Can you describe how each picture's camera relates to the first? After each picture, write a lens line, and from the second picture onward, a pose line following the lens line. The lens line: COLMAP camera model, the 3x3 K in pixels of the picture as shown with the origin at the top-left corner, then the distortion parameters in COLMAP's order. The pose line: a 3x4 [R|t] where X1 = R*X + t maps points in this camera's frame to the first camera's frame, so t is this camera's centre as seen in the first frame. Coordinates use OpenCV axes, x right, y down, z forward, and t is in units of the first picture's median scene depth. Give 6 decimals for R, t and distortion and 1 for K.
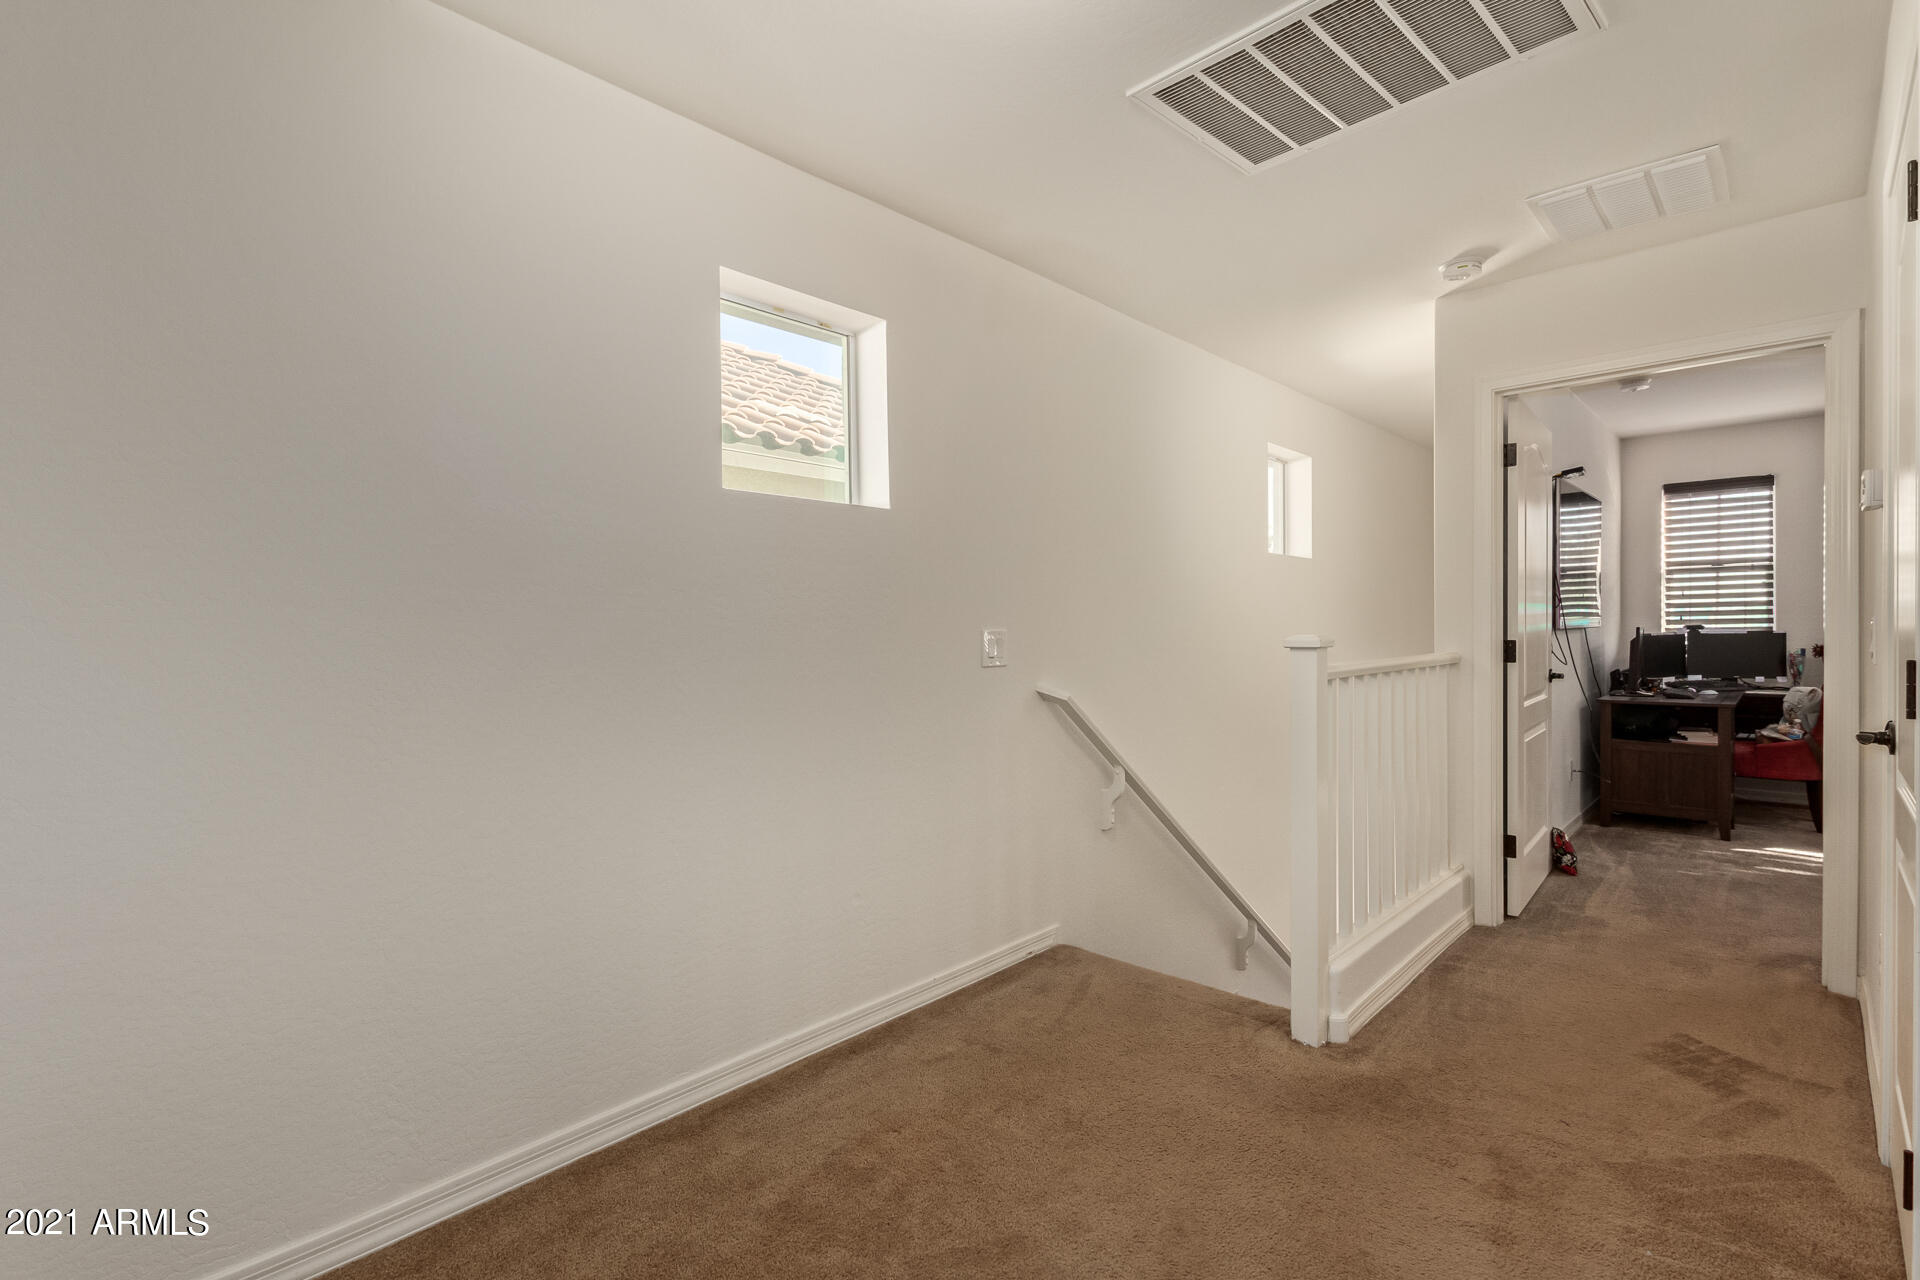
lens RADIAL K [[881.7, 0, 954.6], [0, 881.7, 640.1], [0, 0, 1]] dist [0.002794, -0.001680]
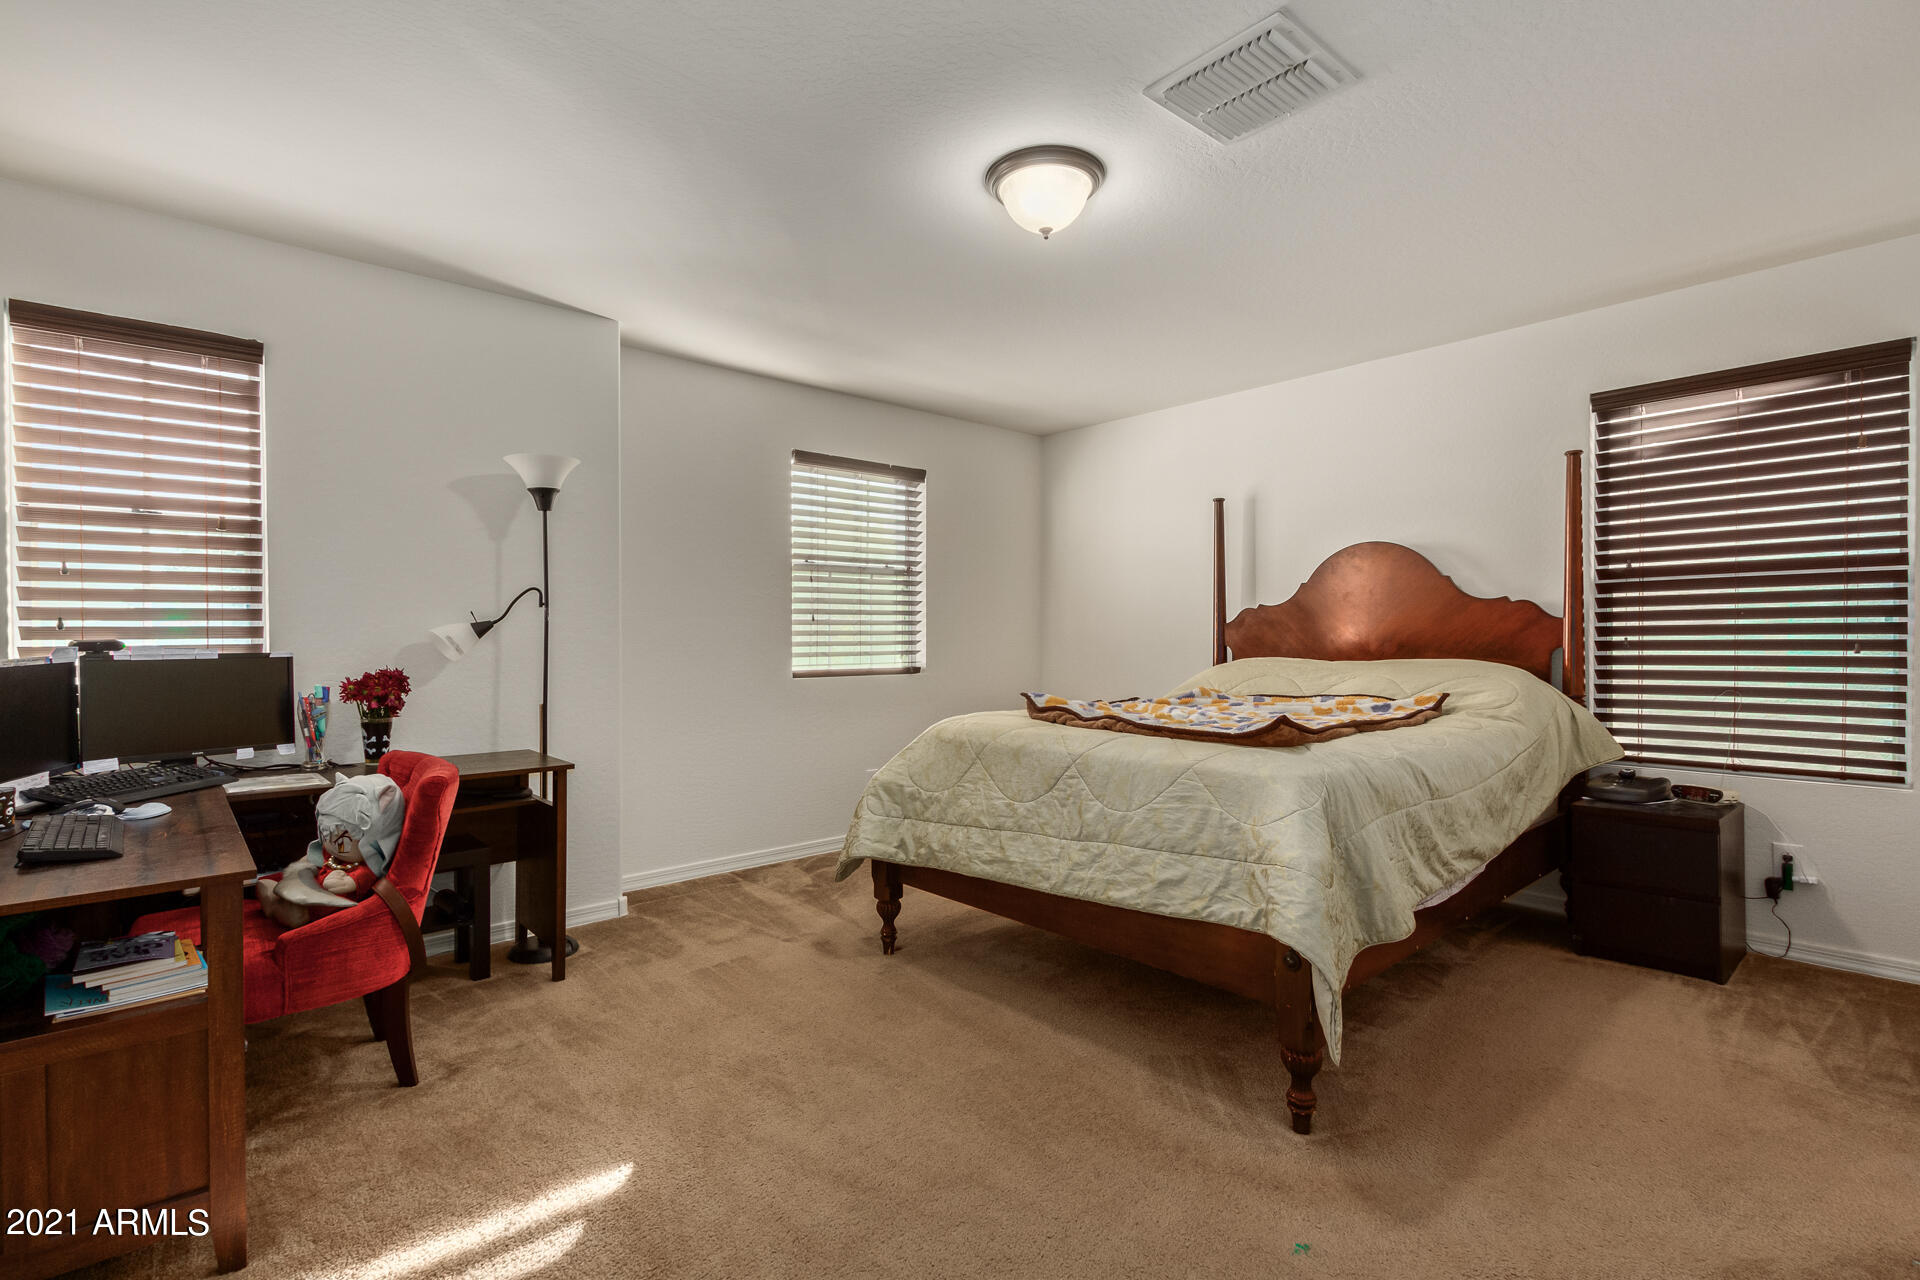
lens RADIAL K [[881.7, 0, 952.5], [0, 881.7, 640.3], [0, 0, 1]] dist [0.002794, -0.001680]
pose [[0.073605, 0.000390, 0.997287, 0.450807], [0.013138, 0.999913, -0.001361, -0.011382], [-0.997201, 0.013202, 0.073593, 0.565878]]
